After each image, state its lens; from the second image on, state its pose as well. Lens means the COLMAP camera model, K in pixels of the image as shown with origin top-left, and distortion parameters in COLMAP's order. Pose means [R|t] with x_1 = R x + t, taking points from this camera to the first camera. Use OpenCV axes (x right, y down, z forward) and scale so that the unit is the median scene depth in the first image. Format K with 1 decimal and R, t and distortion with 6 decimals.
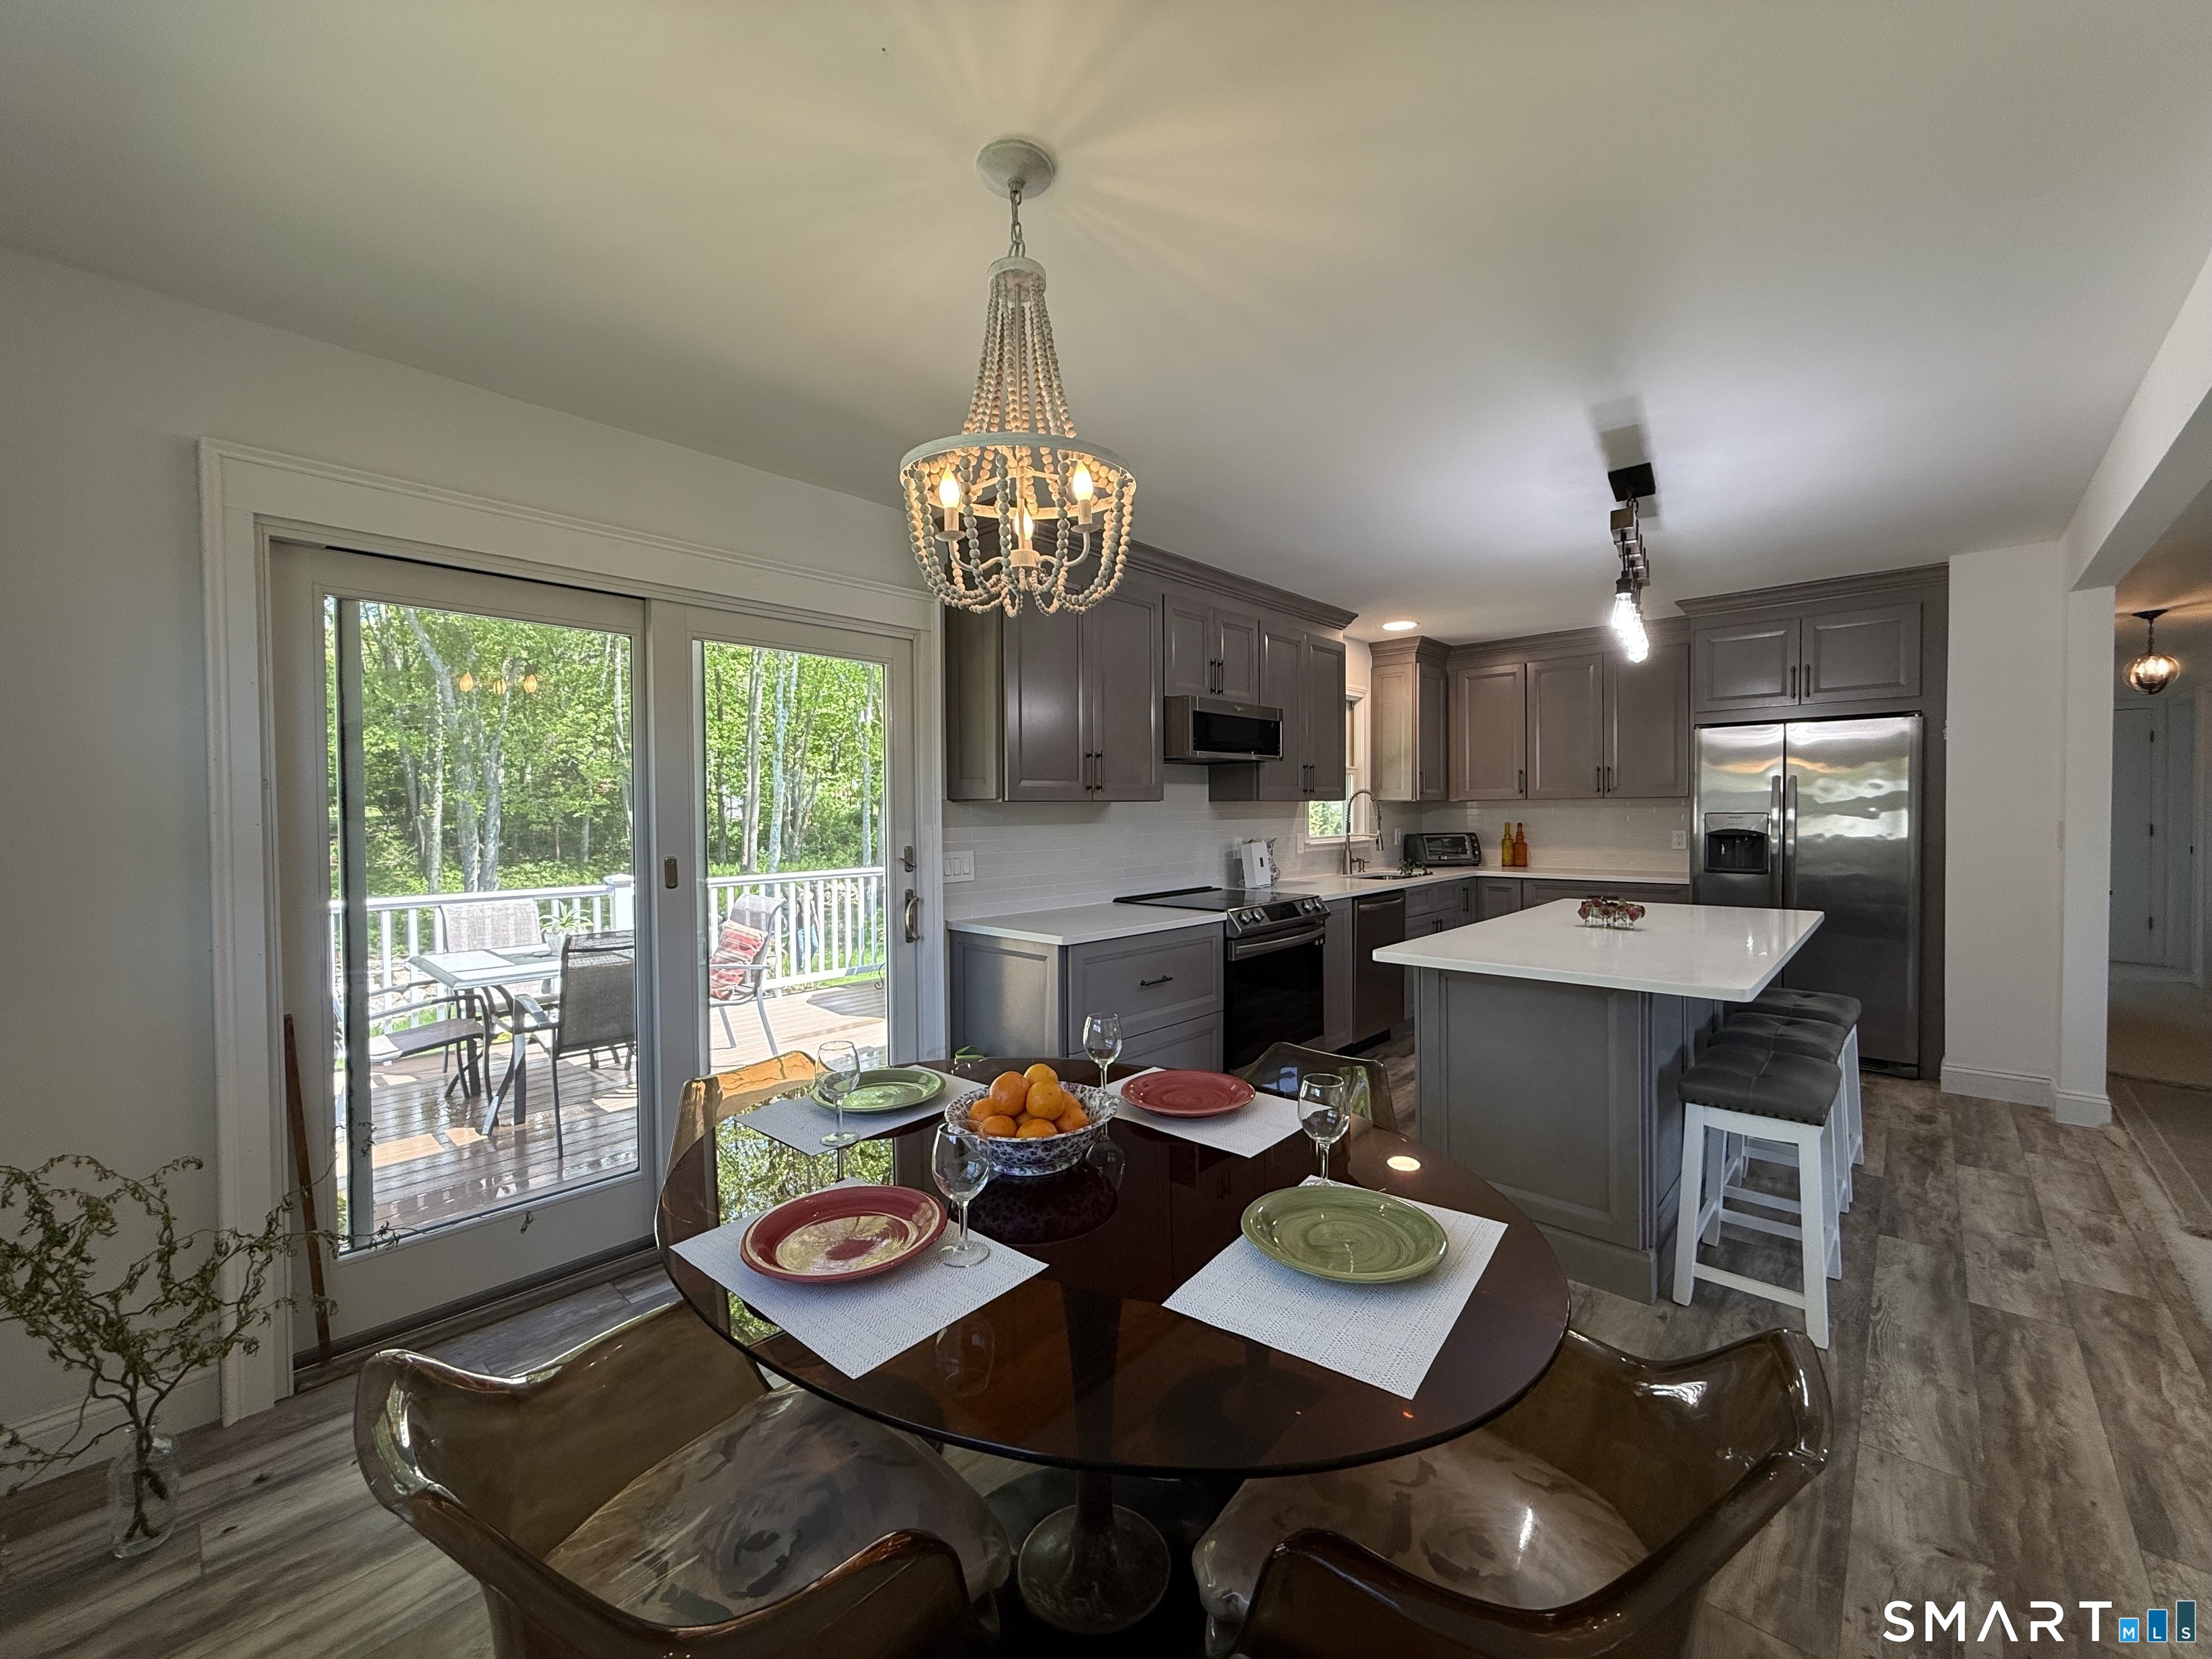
lens RADIAL K [[880.3, 0, 1106.0], [0, 880.3, 829.5], [0, 0, 1]] dist [0.002007, 0.000085]
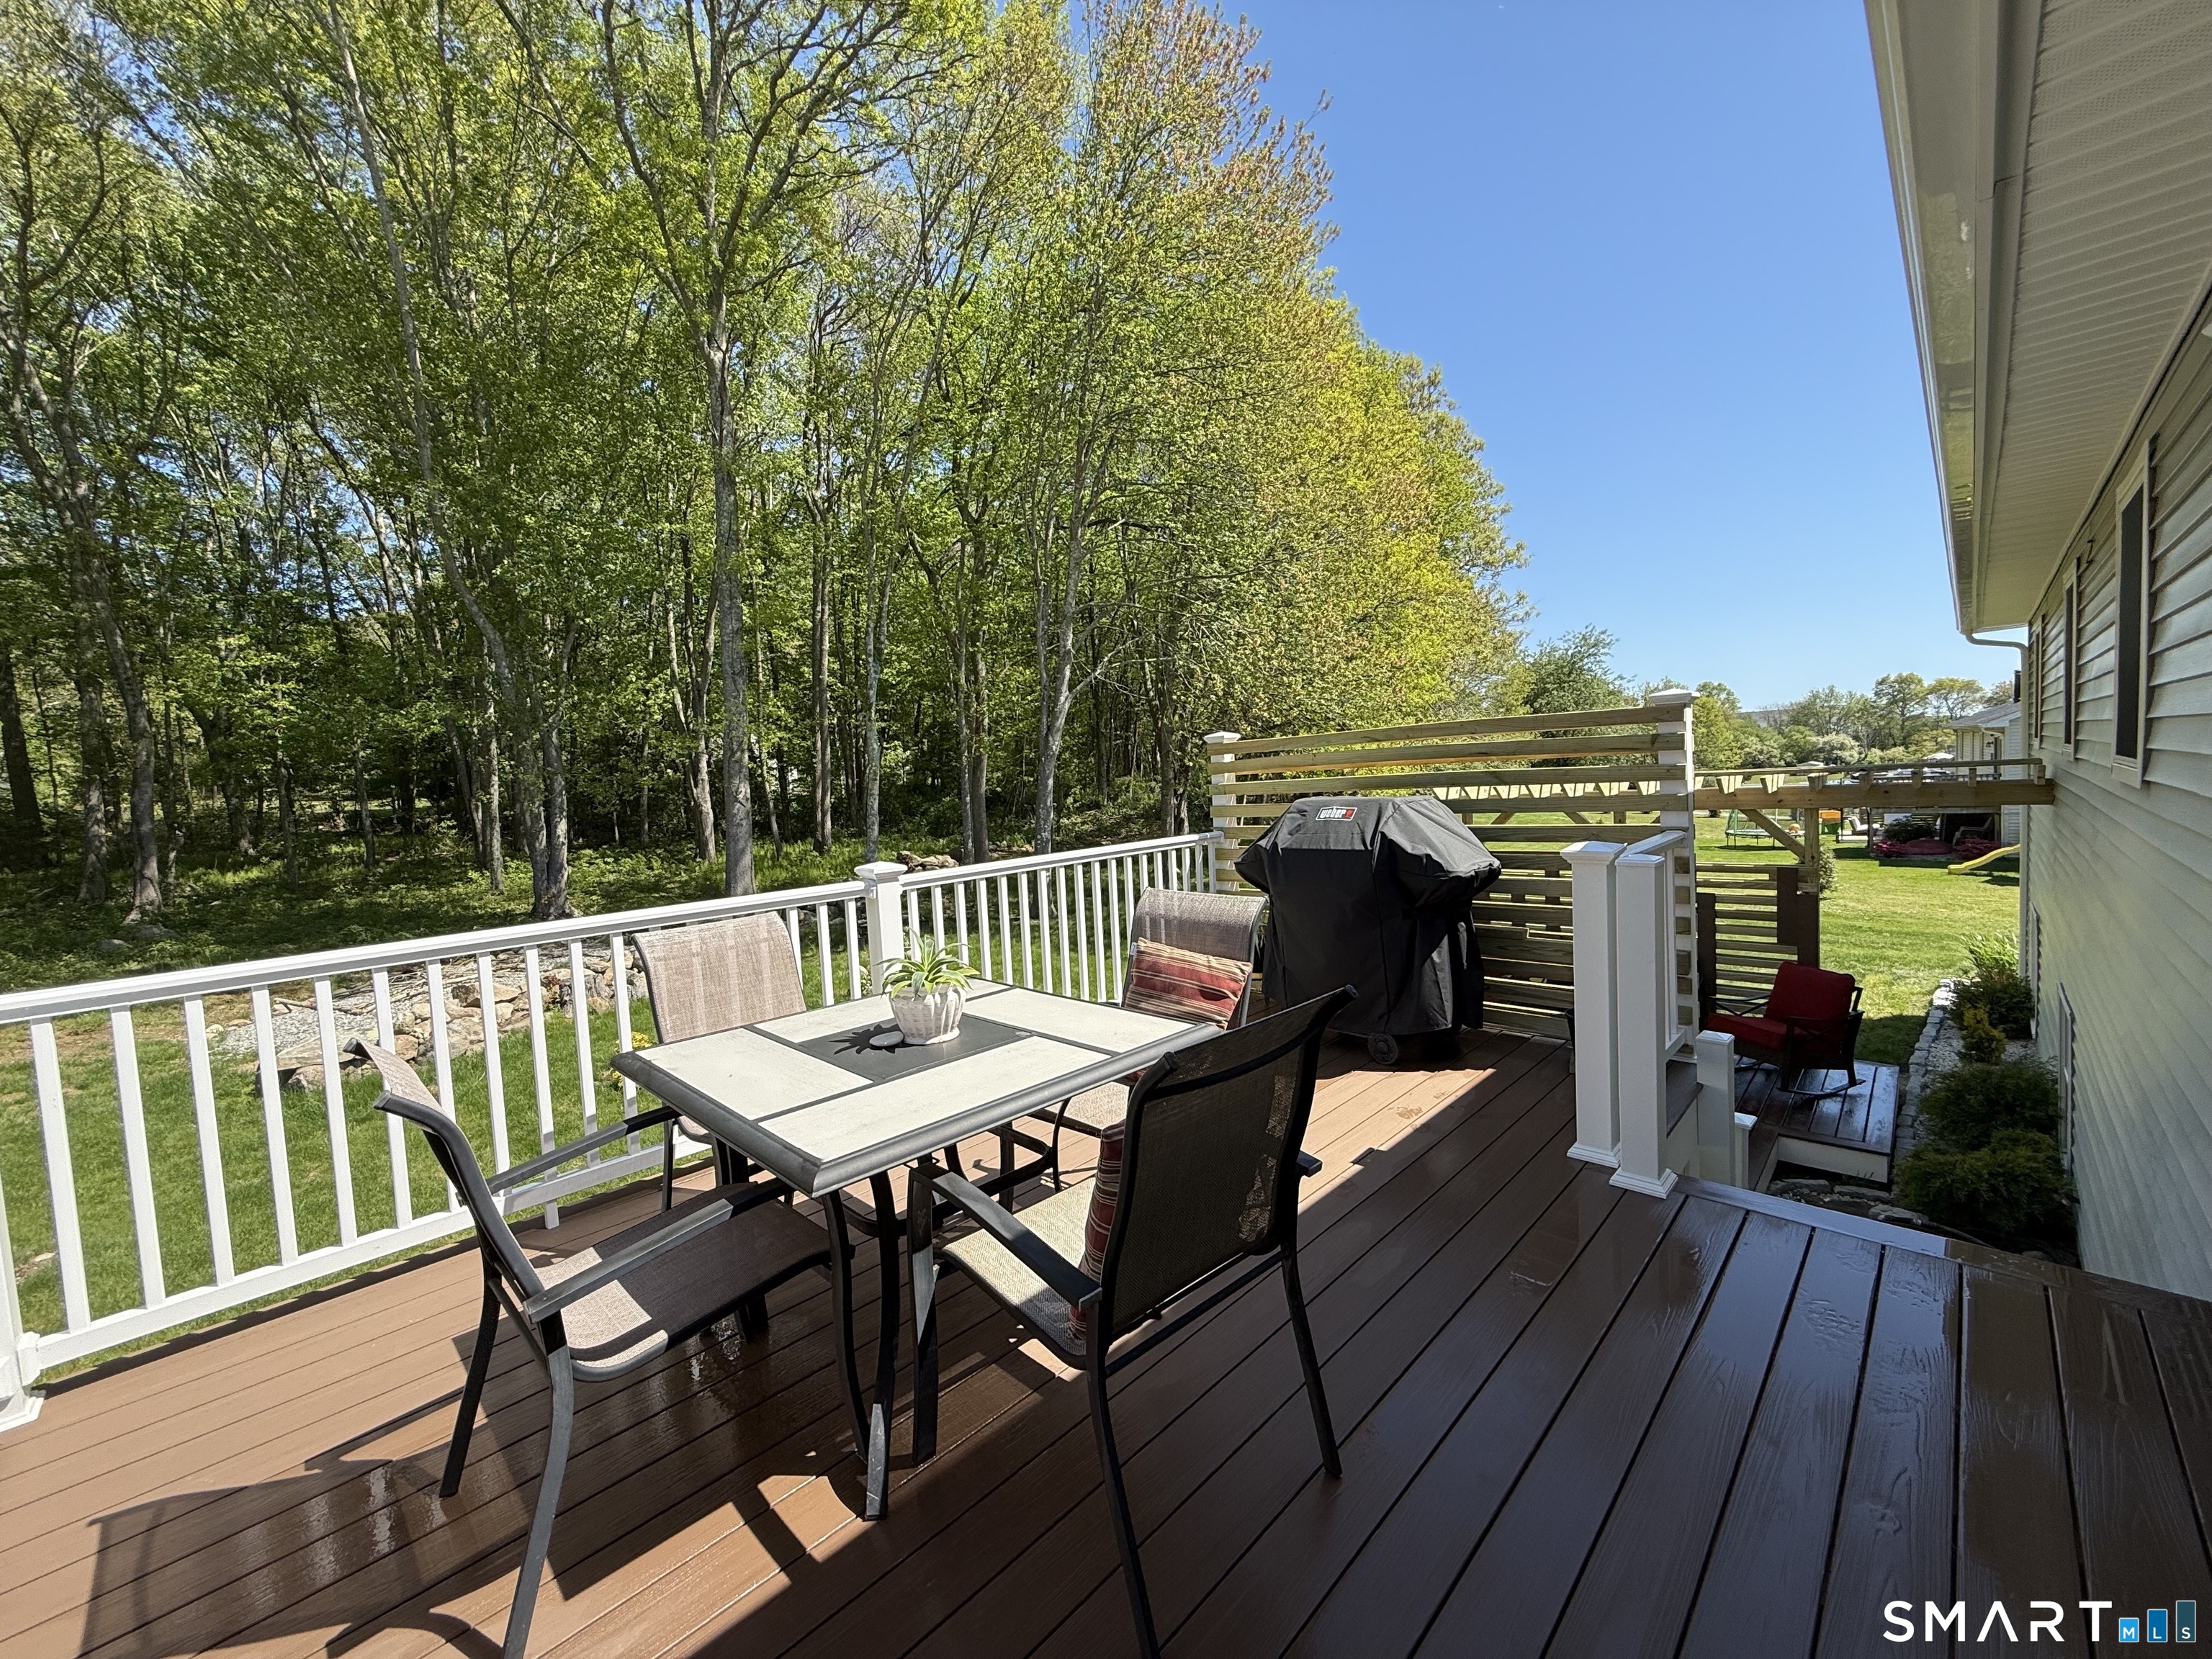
lens RADIAL K [[880.3, 0, 1106.0], [0, 880.3, 829.5], [0, 0, 1]] dist [0.002007, 0.000085]
pose [[0.999100, -0.025581, -0.033837, -0.152172], [0.026591, 0.999204, 0.029744, 0.007523], [0.033050, -0.030617, 0.998985, 0.167922]]
